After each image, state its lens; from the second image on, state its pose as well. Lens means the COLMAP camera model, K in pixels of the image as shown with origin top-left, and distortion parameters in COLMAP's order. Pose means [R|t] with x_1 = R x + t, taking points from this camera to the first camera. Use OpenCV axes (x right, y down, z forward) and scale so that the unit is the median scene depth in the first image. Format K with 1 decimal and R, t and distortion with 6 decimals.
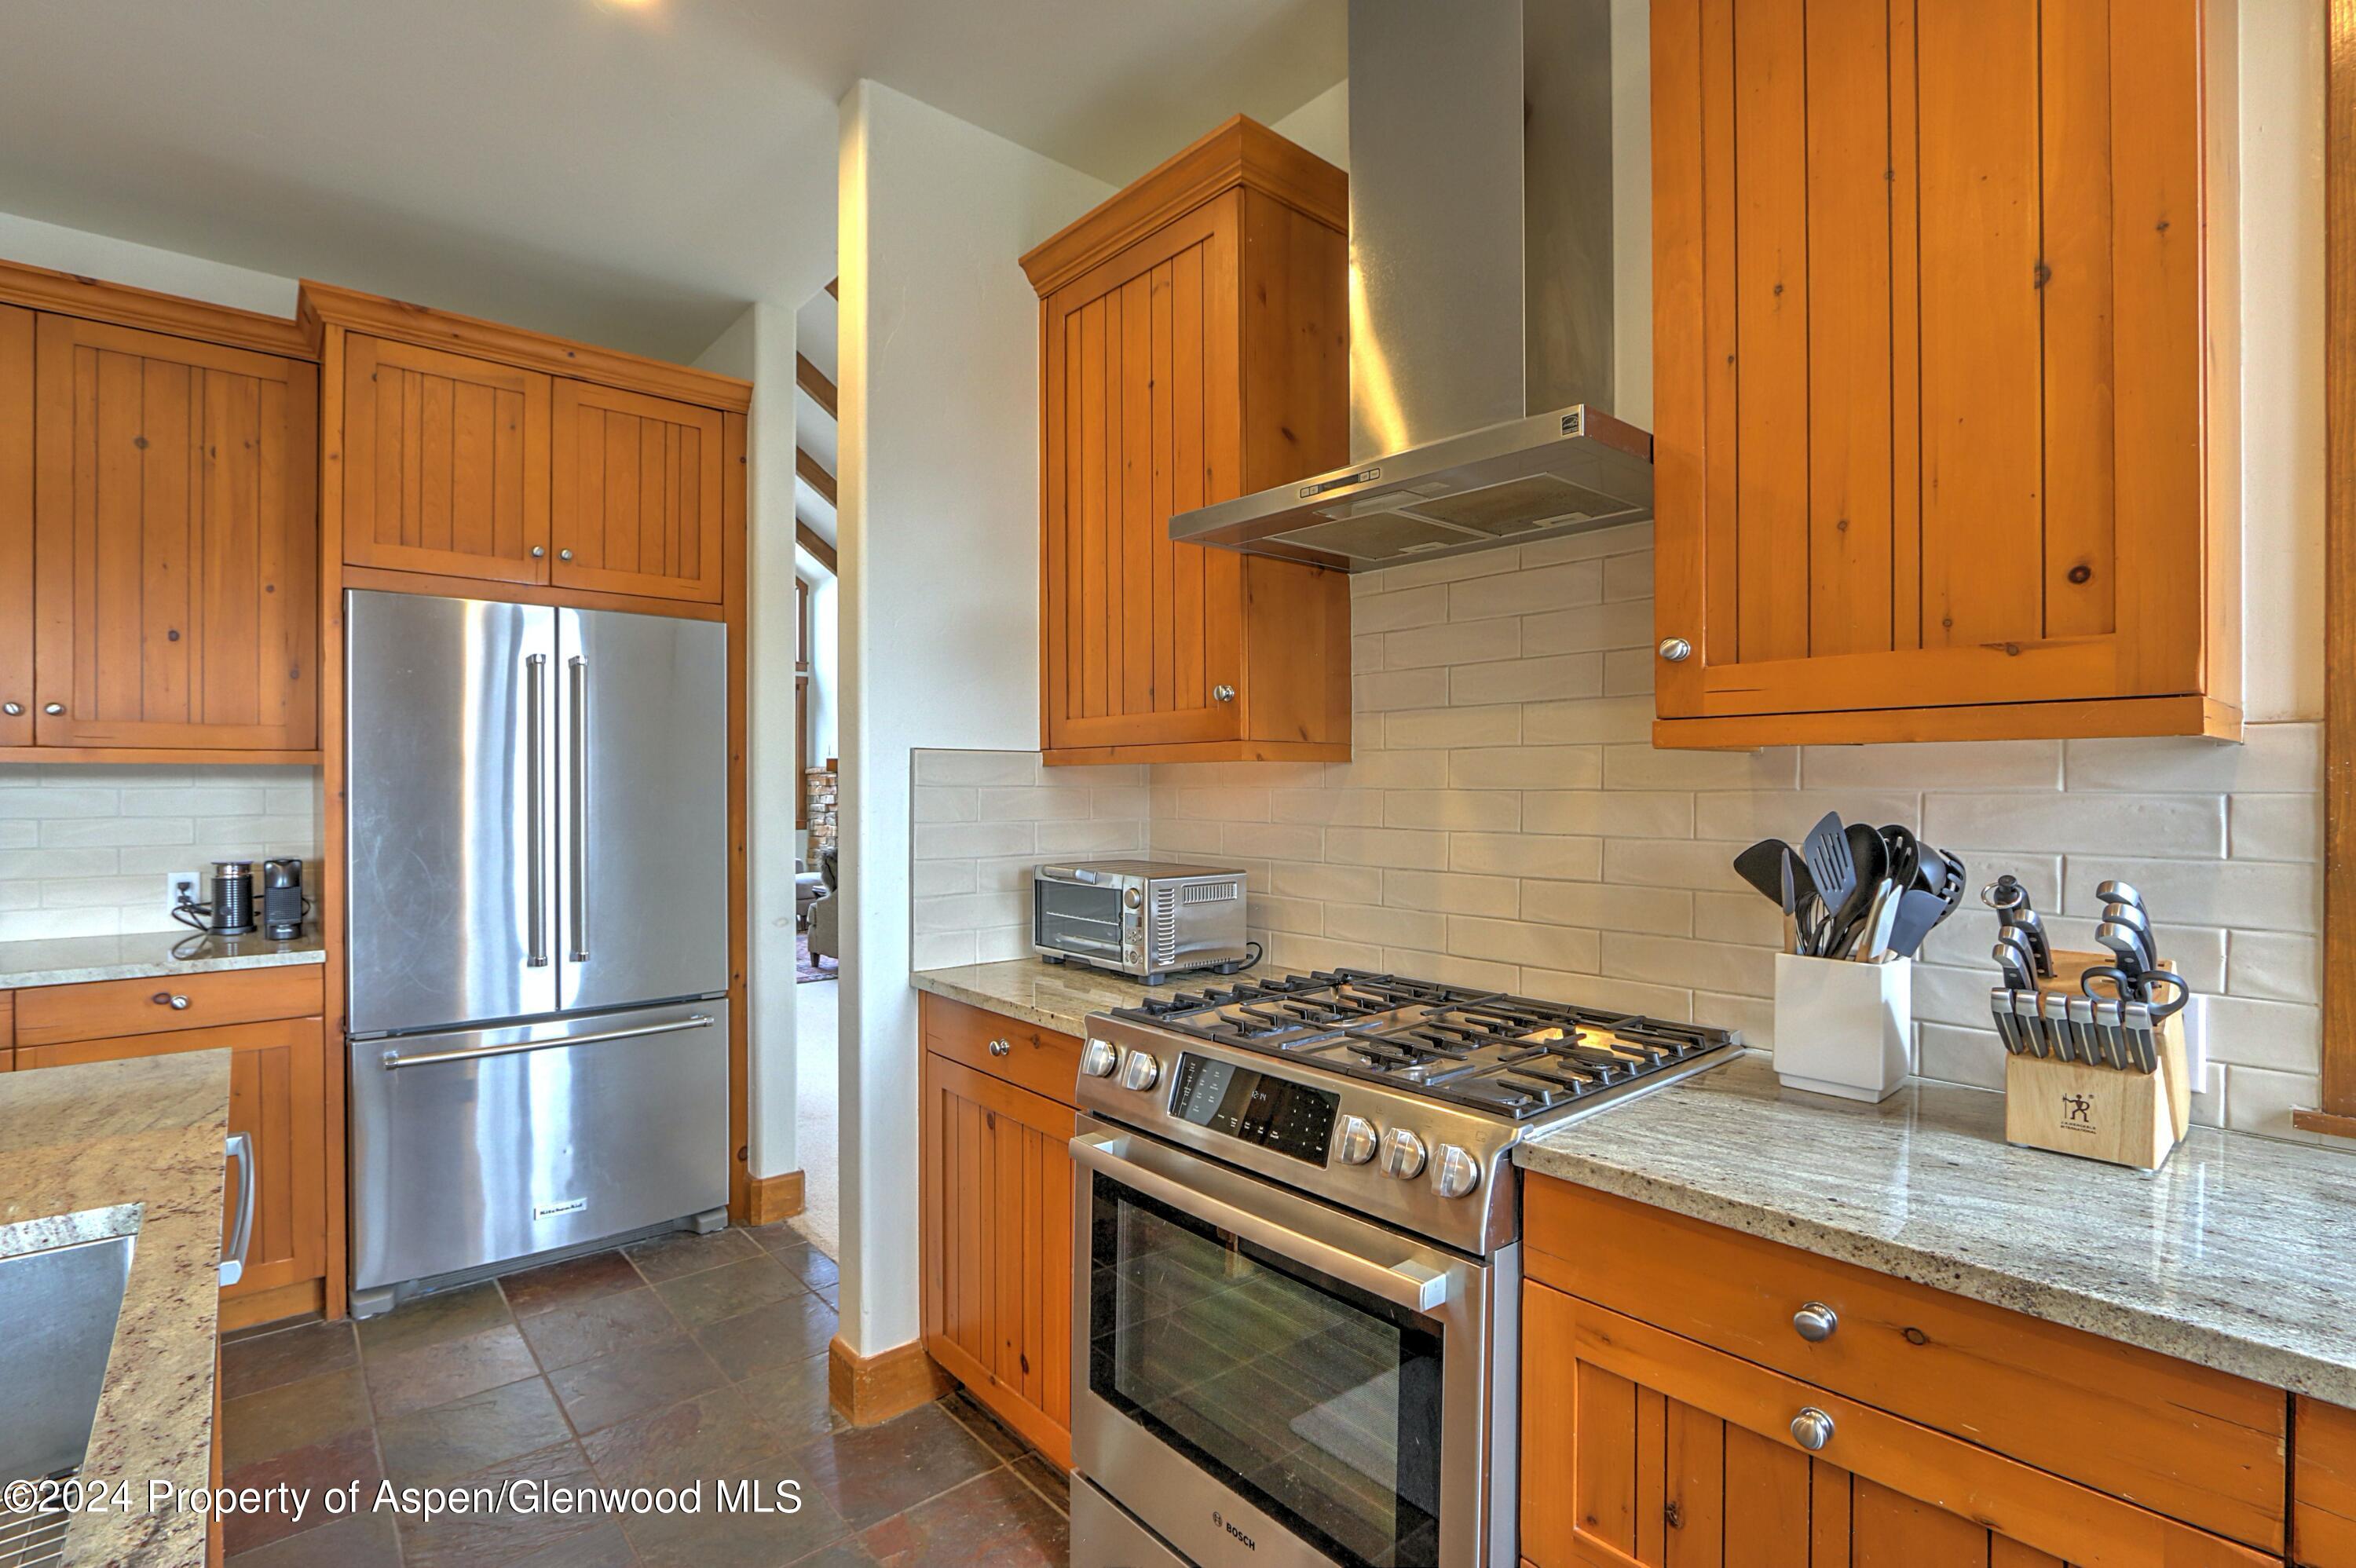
lens RADIAL K [[1108.5, 0, 1161.5], [0, 1108.5, 788.8], [0, 0, 1]] dist [-0.020582, 0.006441]
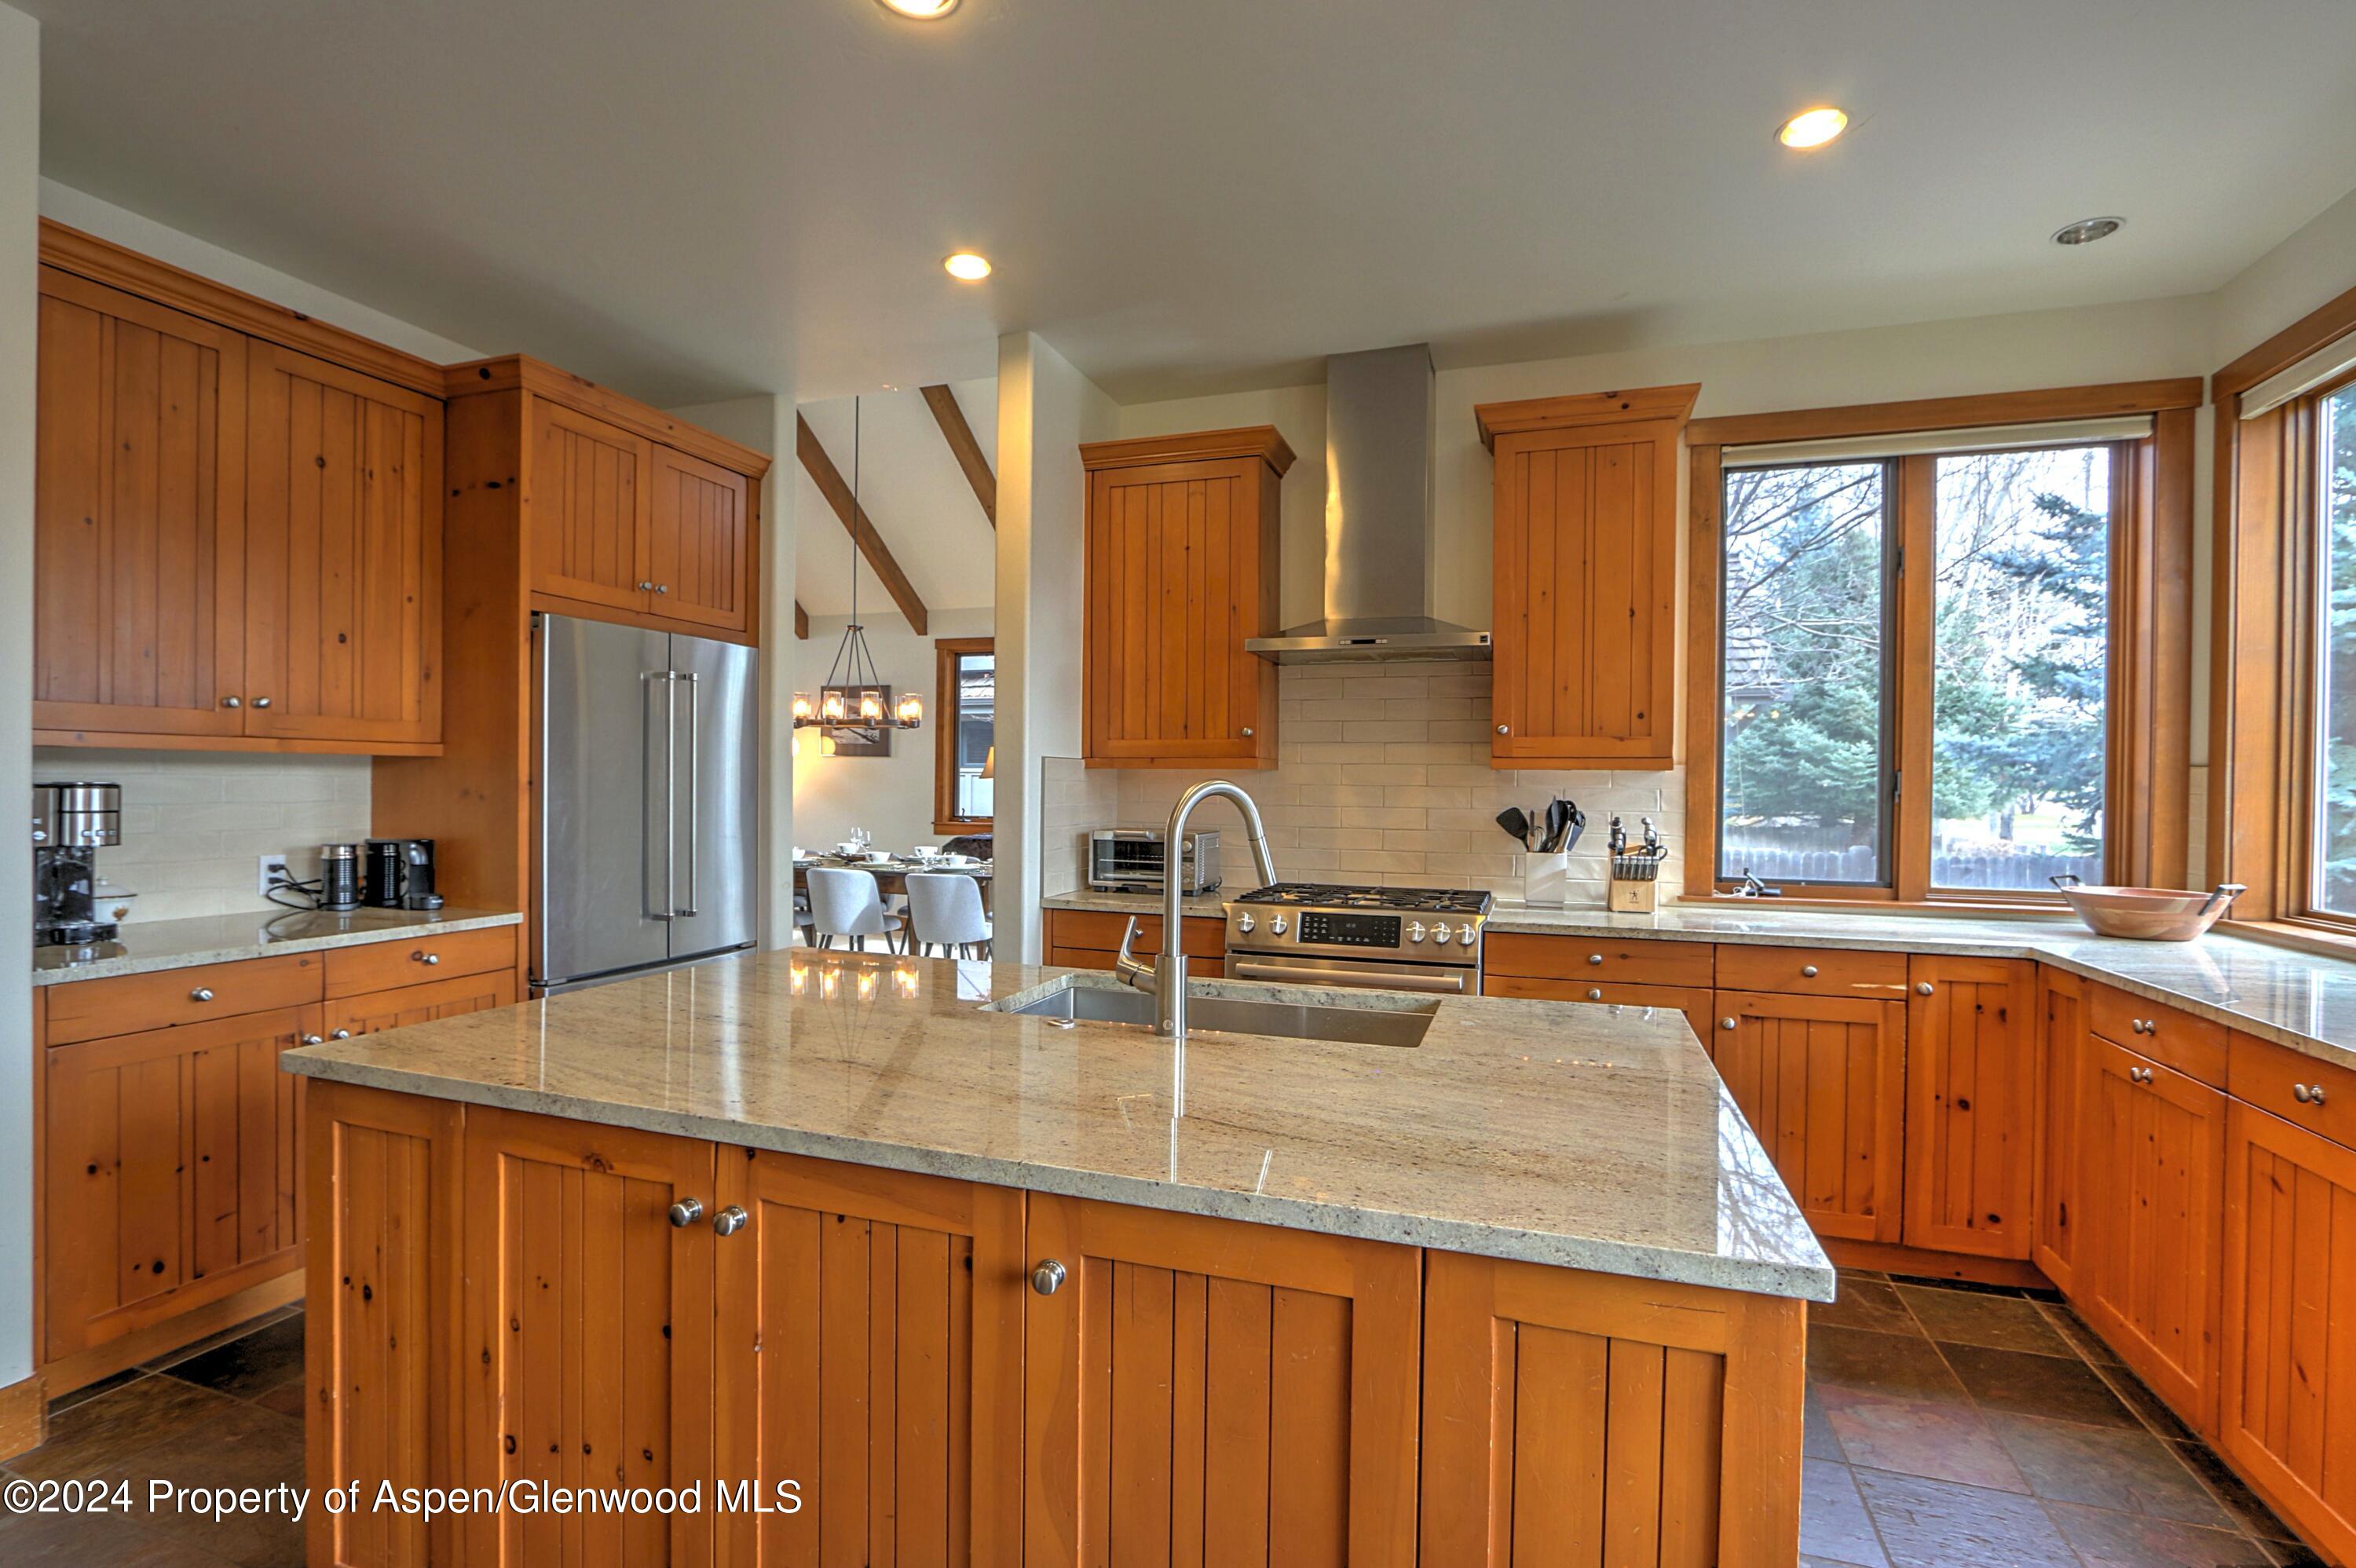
lens RADIAL K [[1108.5, 0, 1193.0], [0, 1108.5, 784.7], [0, 0, 1]] dist [-0.020582, 0.006441]
pose [[0.853409, 0.006997, 0.521195, -0.822743], [-0.008311, 0.999965, 0.000184, 0.001220], [-0.521176, -0.004489, 0.853437, -0.436545]]
